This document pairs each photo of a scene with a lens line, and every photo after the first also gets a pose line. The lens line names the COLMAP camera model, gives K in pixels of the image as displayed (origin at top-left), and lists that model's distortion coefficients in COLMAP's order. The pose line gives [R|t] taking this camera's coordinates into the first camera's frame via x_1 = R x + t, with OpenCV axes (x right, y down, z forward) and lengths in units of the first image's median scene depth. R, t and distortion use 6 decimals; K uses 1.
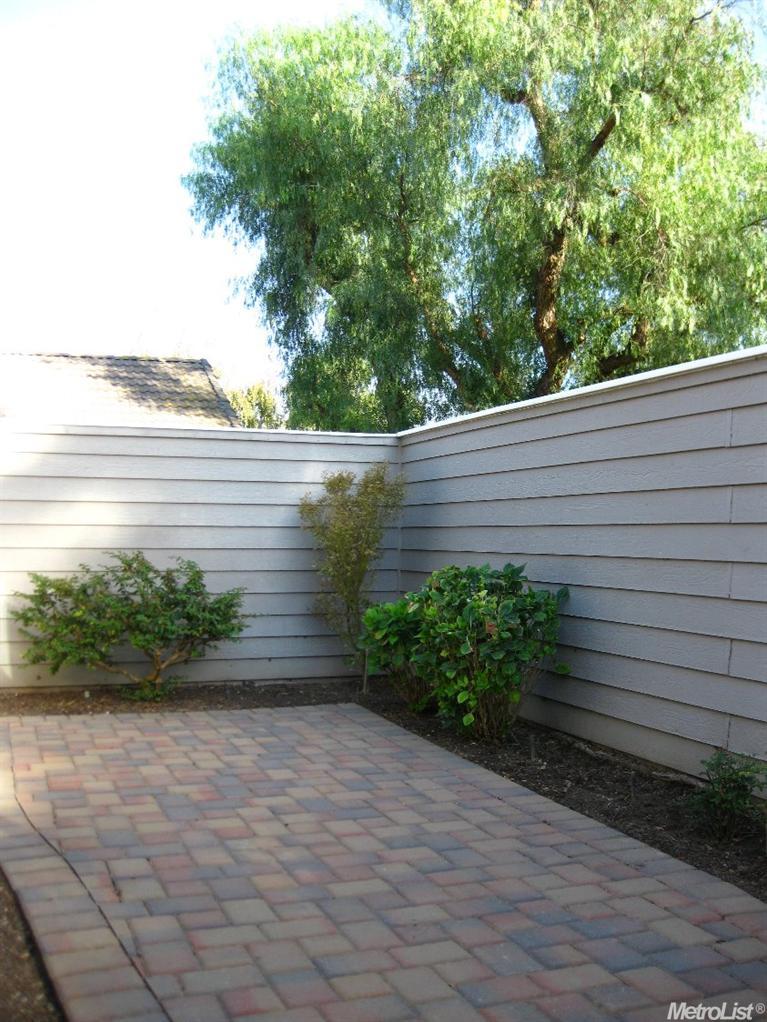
lens RADIAL K [[1054.3, 0, 386.2], [0, 1054.3, 512.2], [0, 0, 1]] dist [-0.101642, 0.000000]
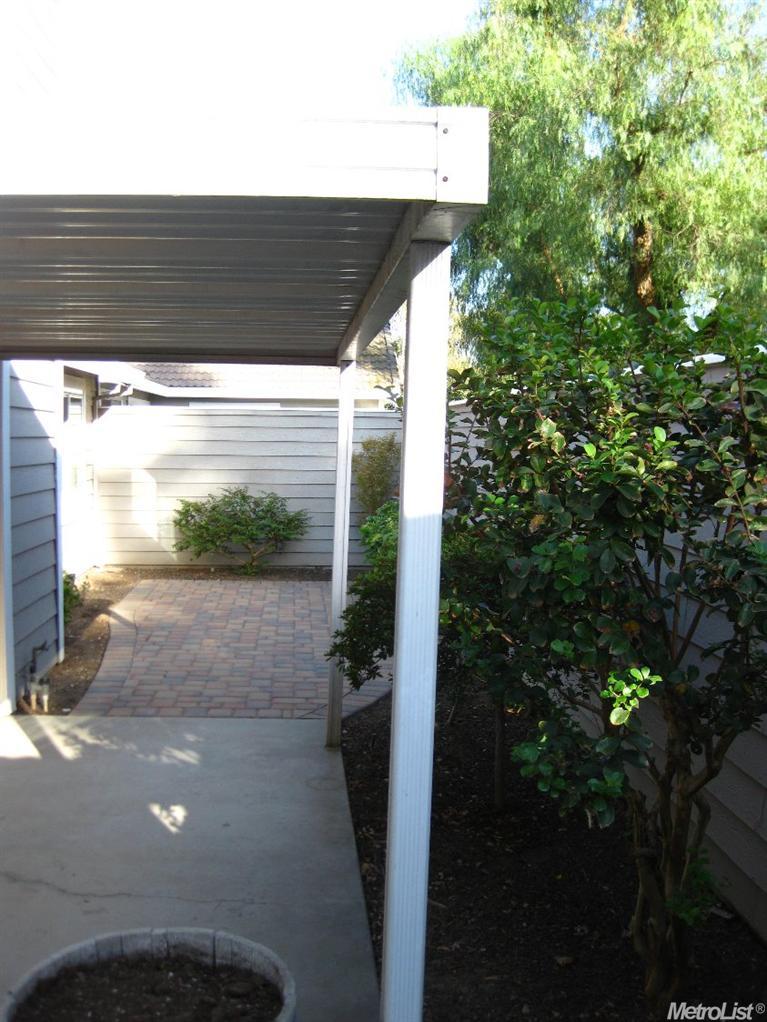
lens RADIAL K [[1054.3, 0, 383.9], [0, 1054.3, 515.3], [0, 0, 1]] dist [-0.101642, 0.000000]
pose [[0.962470, 0.028669, -0.269868, 0.446683], [-0.003725, 0.995706, 0.092493, -0.075040], [0.271361, -0.088017, 0.958445, -0.570663]]
